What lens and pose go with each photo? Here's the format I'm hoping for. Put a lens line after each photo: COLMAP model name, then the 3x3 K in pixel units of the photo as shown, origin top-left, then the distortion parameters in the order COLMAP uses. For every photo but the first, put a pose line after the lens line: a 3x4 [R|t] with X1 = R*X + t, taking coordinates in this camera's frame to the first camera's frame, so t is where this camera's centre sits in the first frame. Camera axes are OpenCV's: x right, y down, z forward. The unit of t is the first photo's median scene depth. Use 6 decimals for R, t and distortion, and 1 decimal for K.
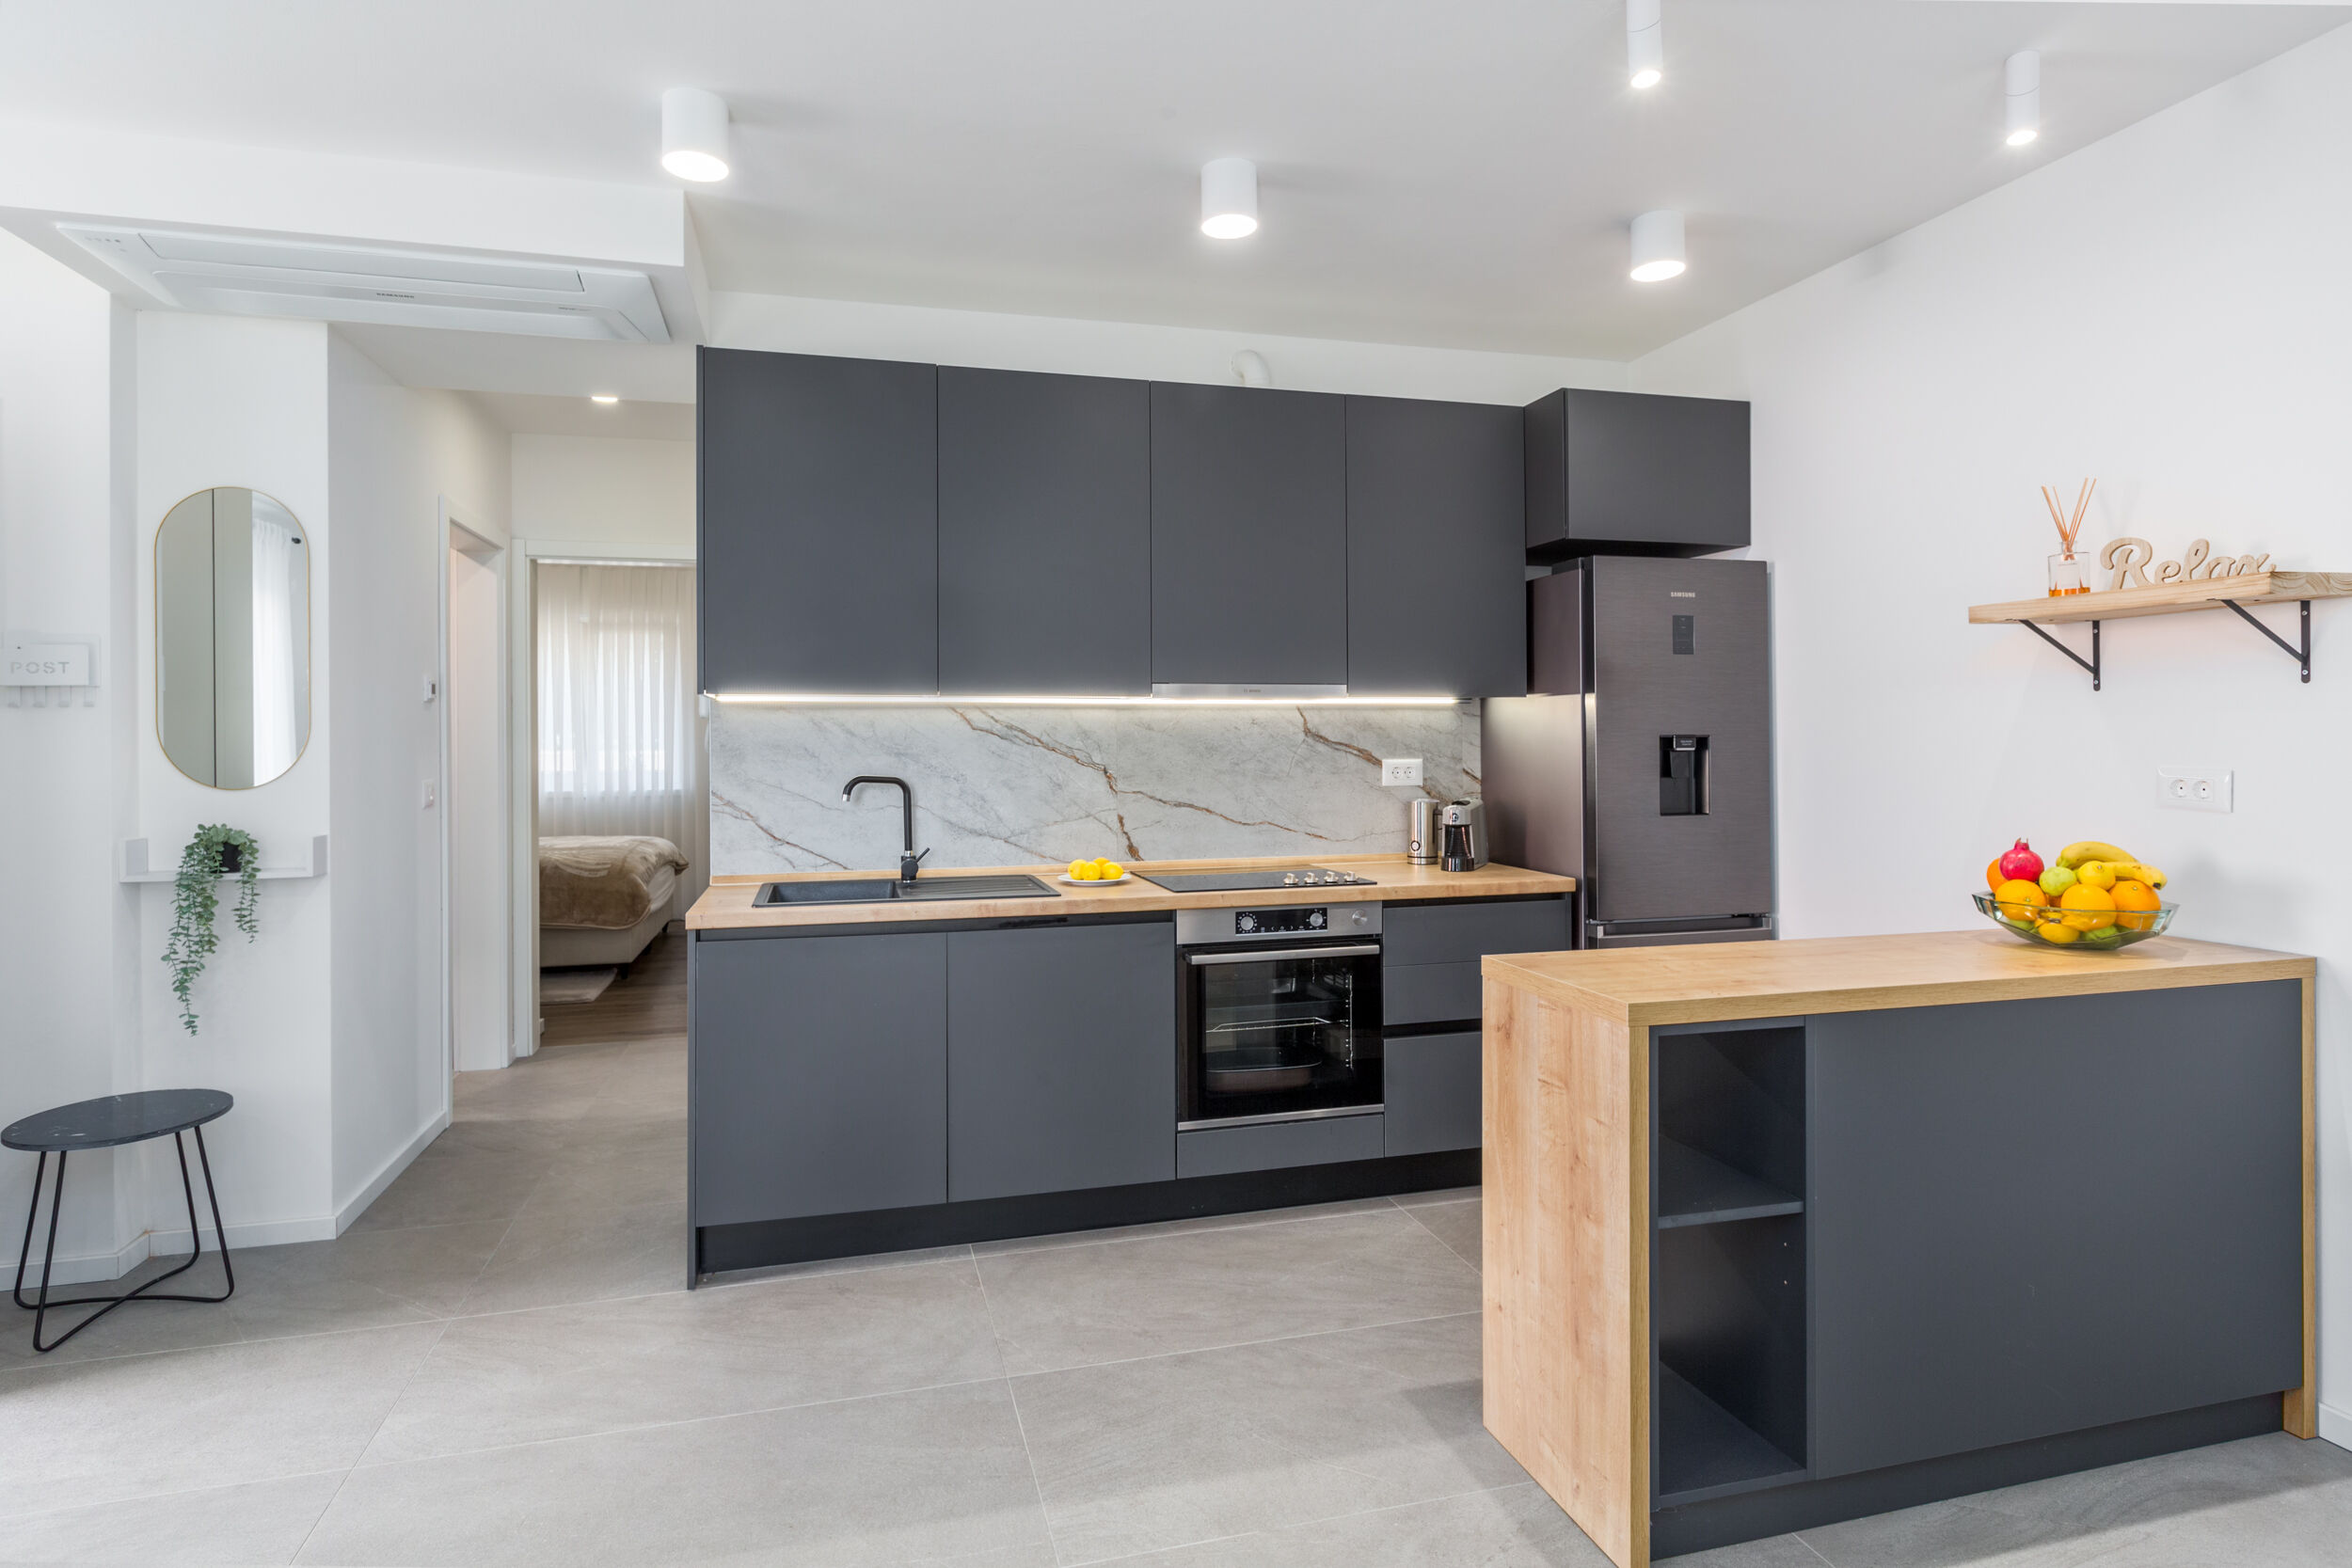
lens RADIAL K [[1218.5, 0, 1152.6], [0, 1218.5, 733.9], [0, 0, 1]] dist [-0.000041, 0.000432]
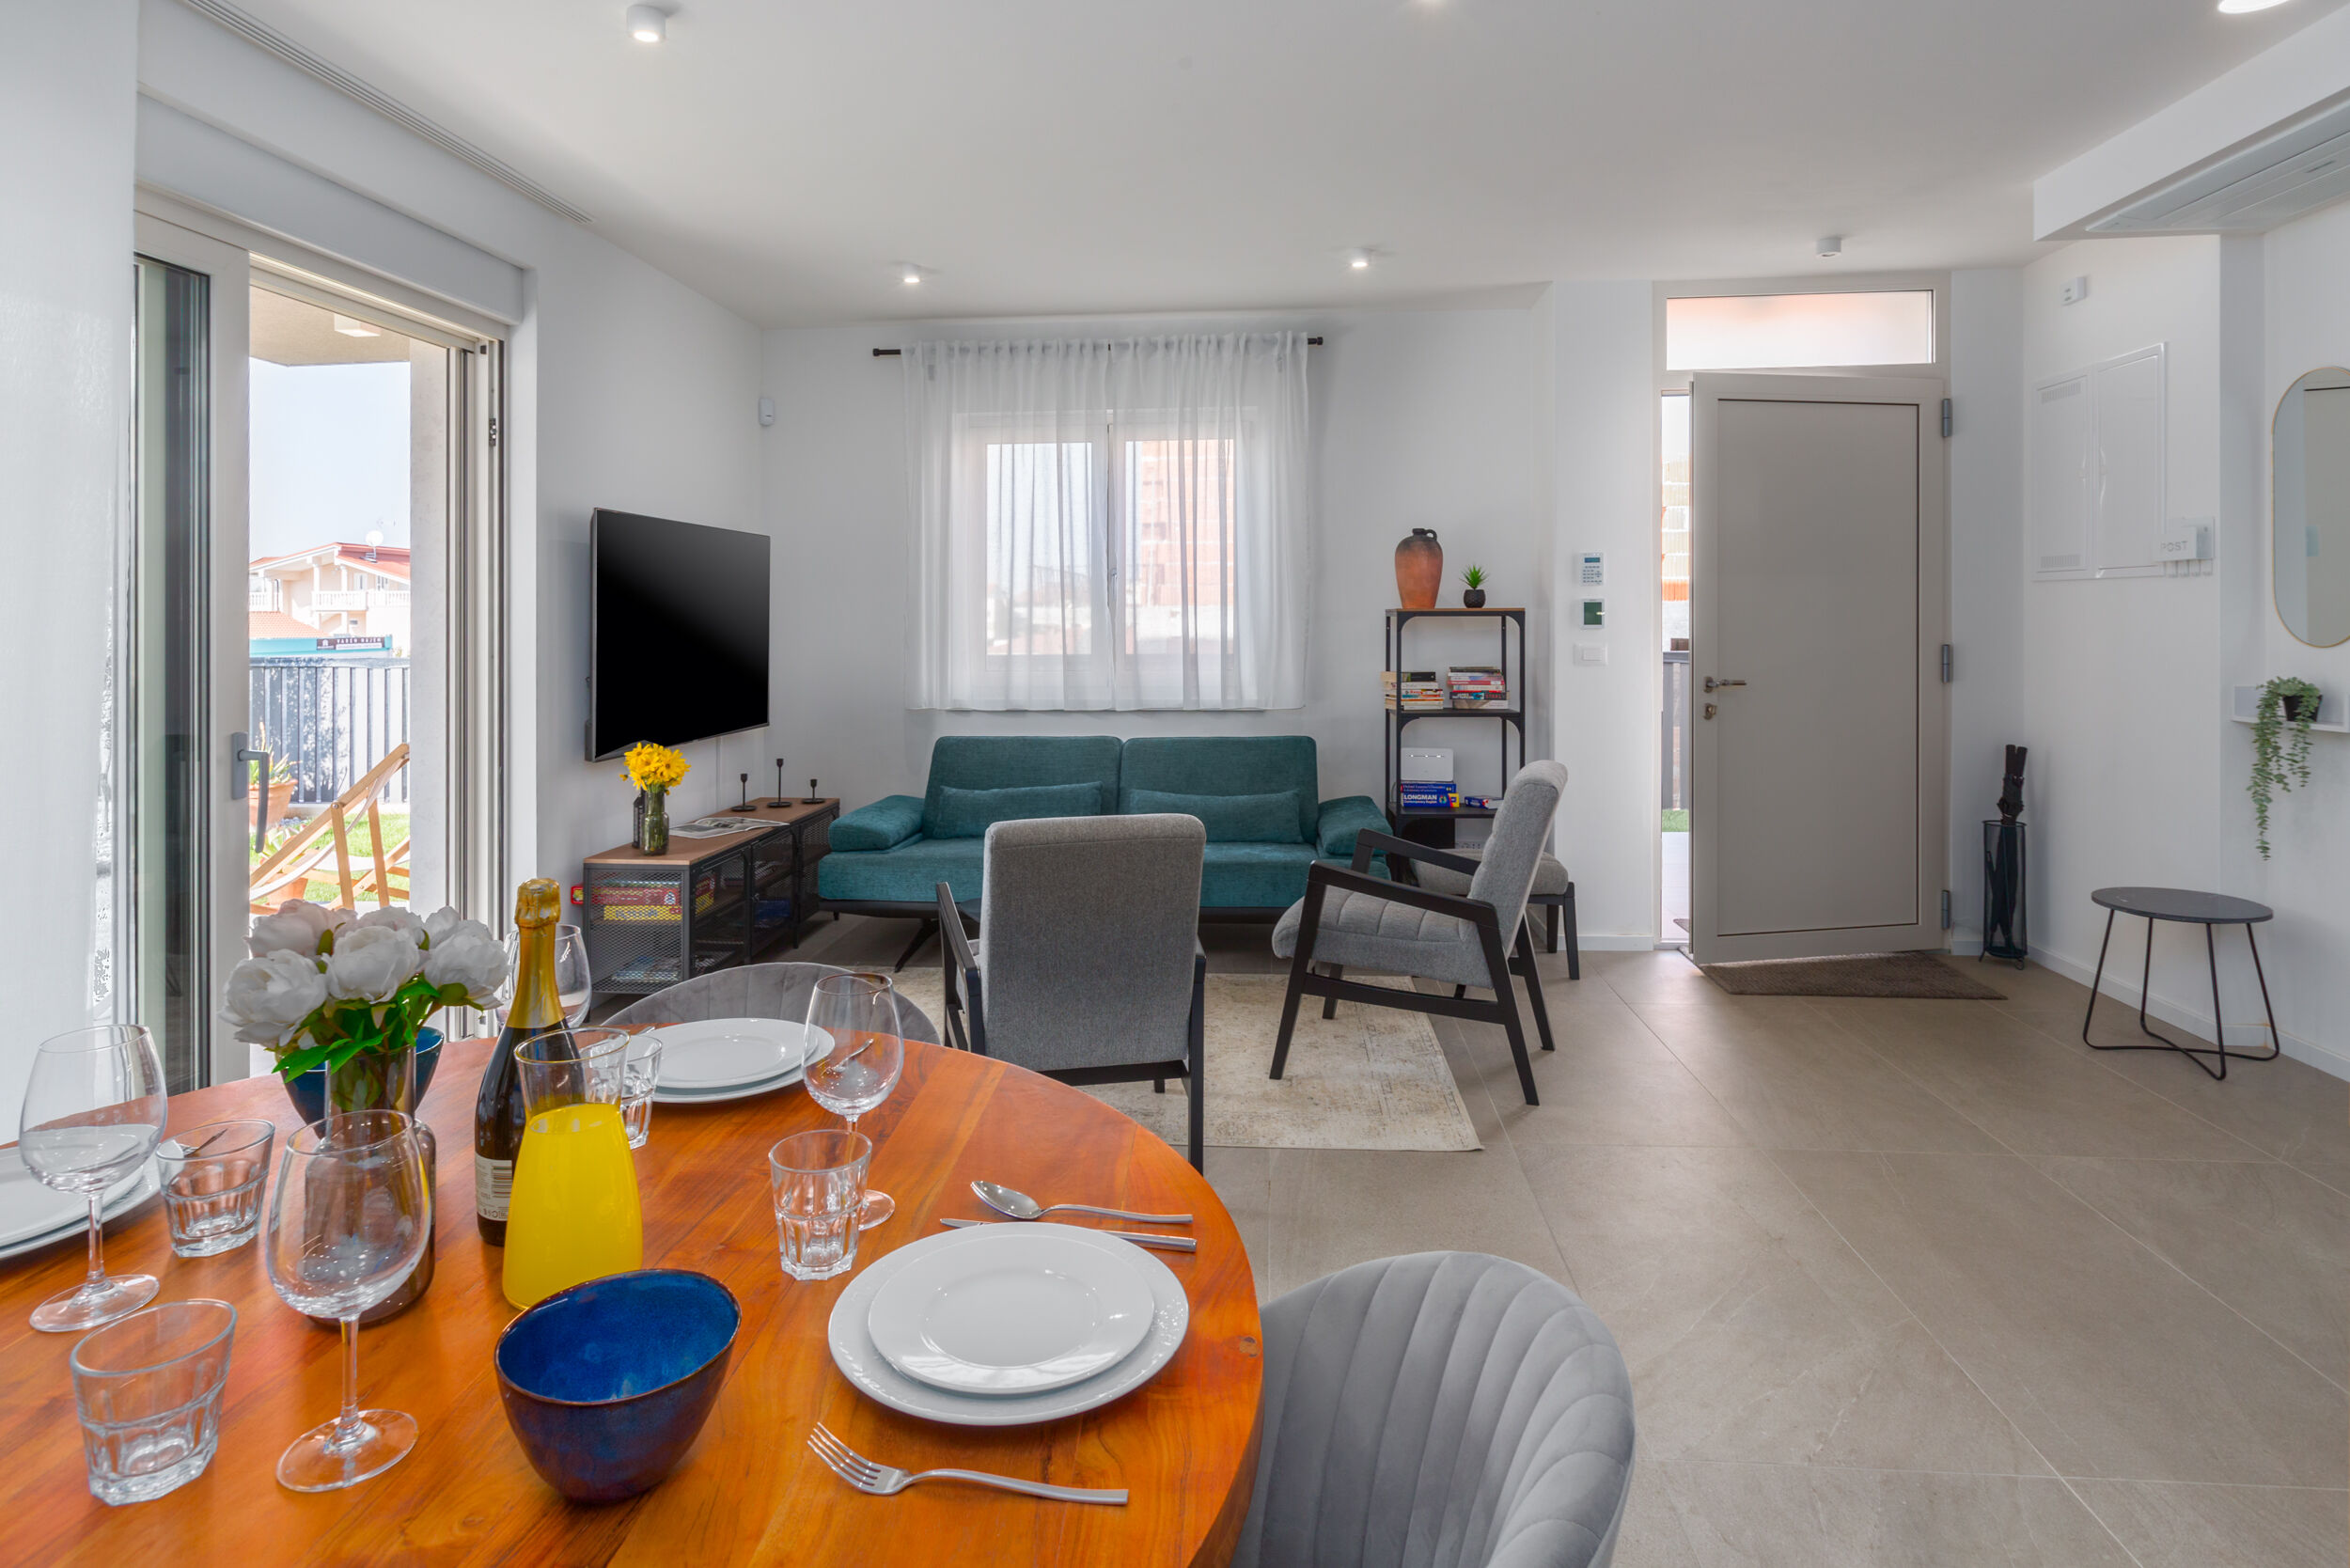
lens RADIAL K [[1289.4, 0, 1172.2], [0, 1289.4, 624.7], [0, 0, 1]] dist [0.000790, 0.000397]
pose [[-0.331766, 0.013242, -0.943269, 0.606916], [0.013003, 0.999871, 0.009464, 0.001749], [0.943272, -0.009126, -0.331895, 0.382749]]
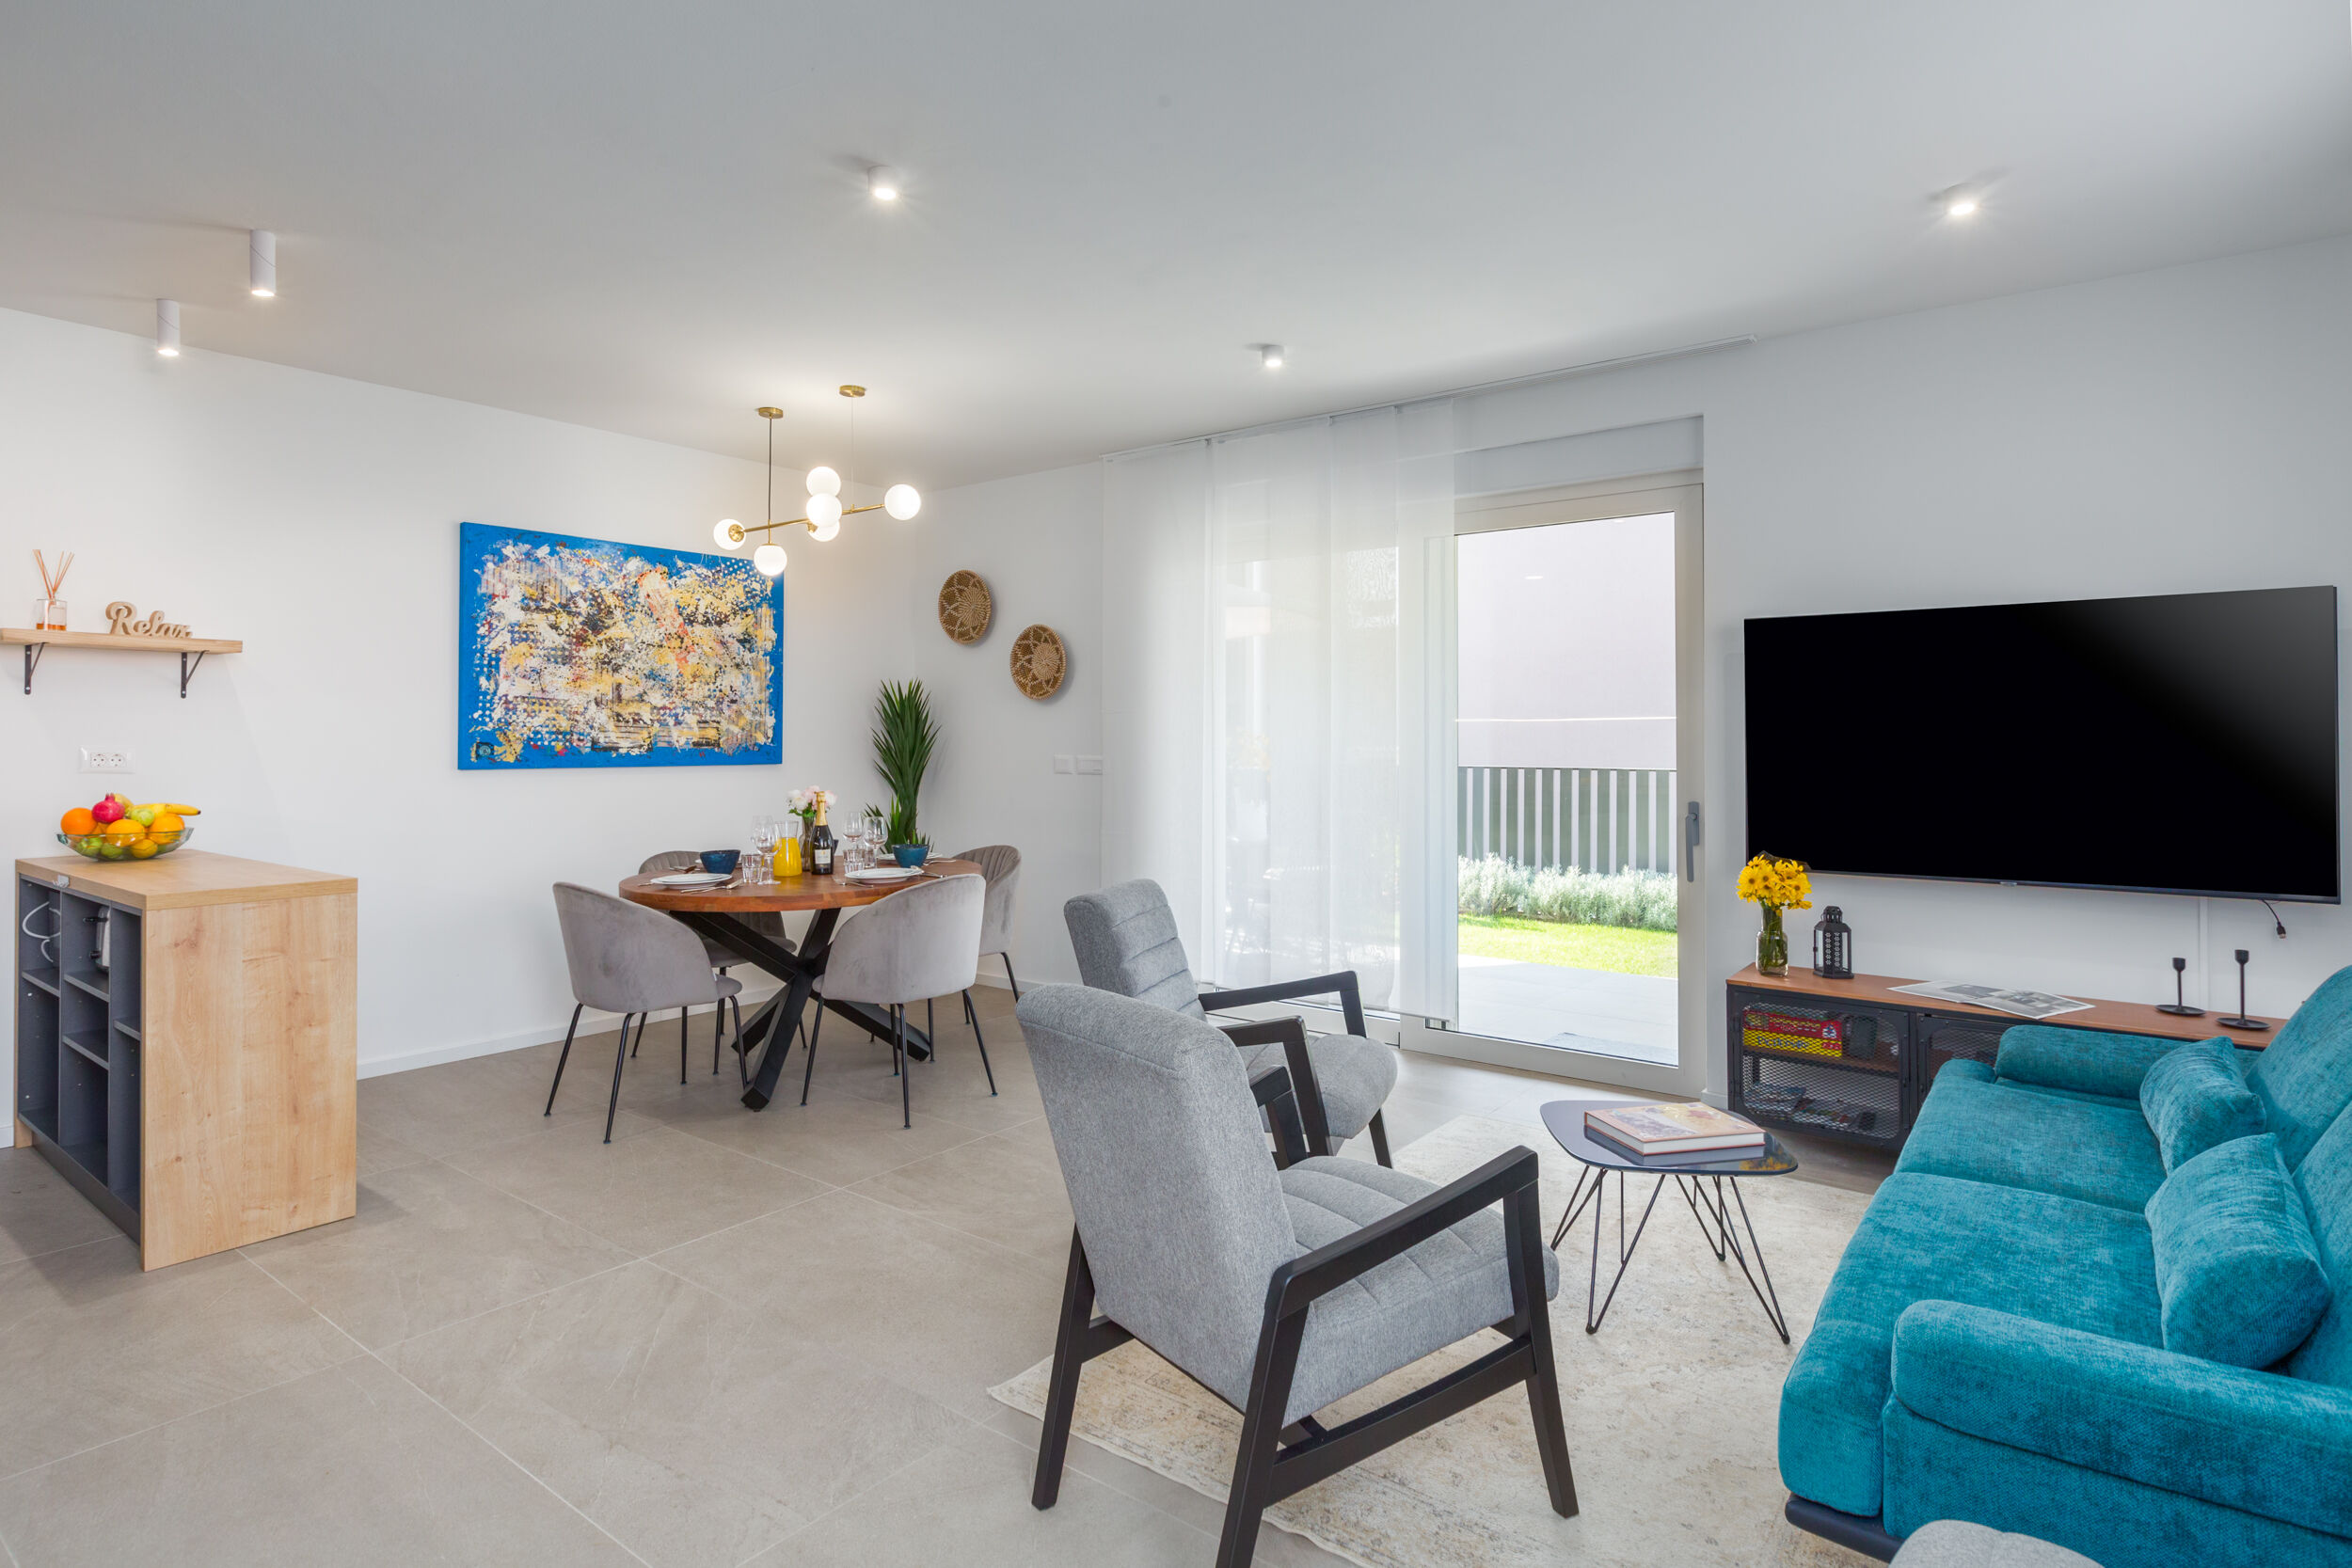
lens RADIAL K [[1218.5, 0, 1152.6], [0, 1218.5, 733.9], [0, 0, 1]] dist [-0.000041, 0.000432]
pose [[-0.598650, 0.008565, 0.800965, -0.903494], [-0.001429, 0.999930, -0.011761, 0.020300], [-0.801010, -0.008186, -0.598595, 0.620361]]
